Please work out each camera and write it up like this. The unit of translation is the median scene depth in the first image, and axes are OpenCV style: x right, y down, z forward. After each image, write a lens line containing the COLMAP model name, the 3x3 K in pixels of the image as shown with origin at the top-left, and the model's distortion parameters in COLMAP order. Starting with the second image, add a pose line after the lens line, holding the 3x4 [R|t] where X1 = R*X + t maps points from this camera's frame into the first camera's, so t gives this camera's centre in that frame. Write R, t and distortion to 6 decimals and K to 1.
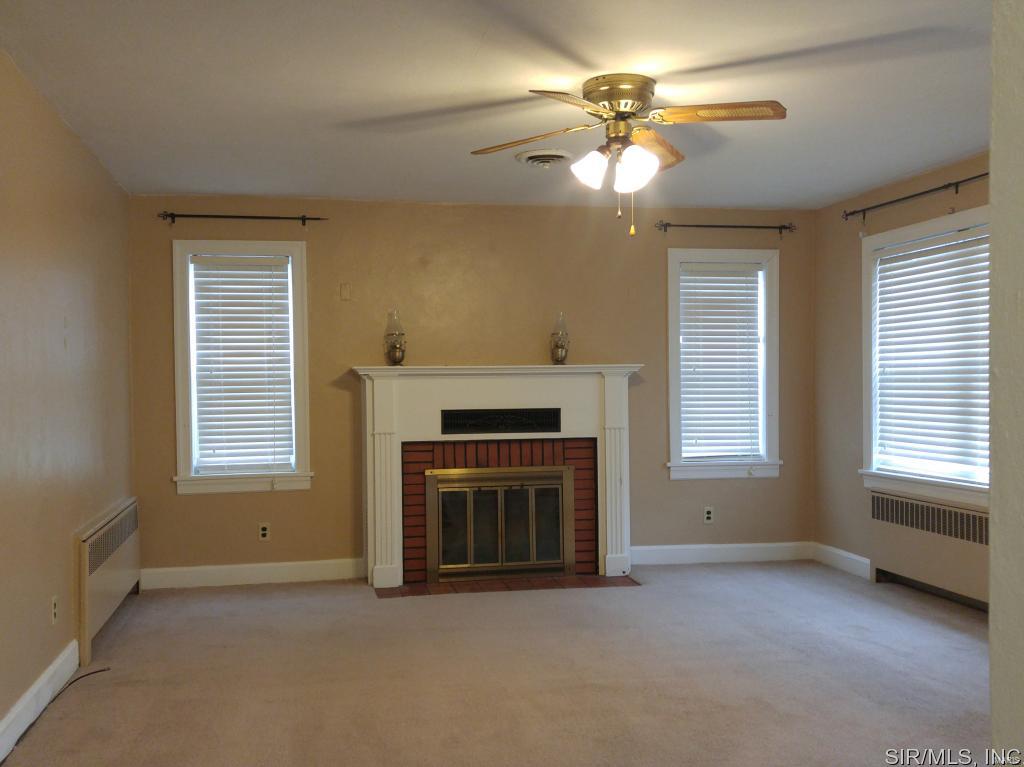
lens RADIAL K [[1070.8, 0, 512.0], [0, 1070.8, 383.5], [0, 0, 1]] dist [-0.071977, -0.017721]
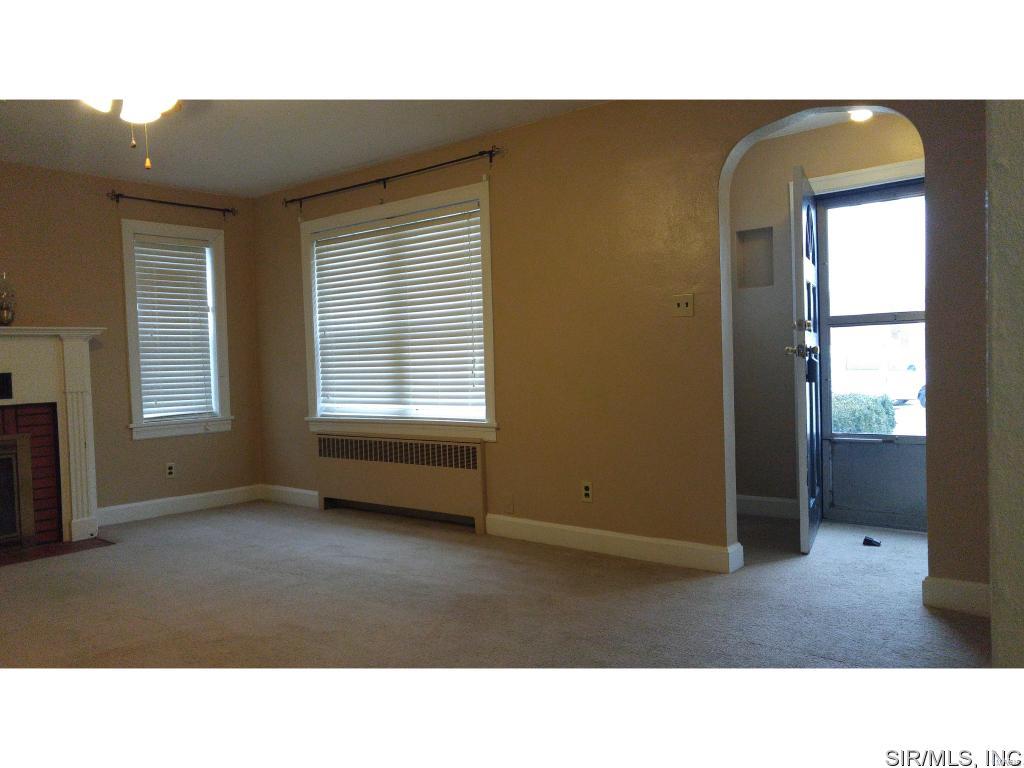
lens RADIAL K [[789.4, 0, 512.0], [0, 789.4, 384.0], [0, 0, 1]] dist [0.002846, -0.001648]
pose [[0.763697, -0.042879, 0.644150, -0.066857], [0.037461, 0.999054, 0.022090, 0.032606], [-0.644488, 0.007260, 0.764580, 0.170470]]
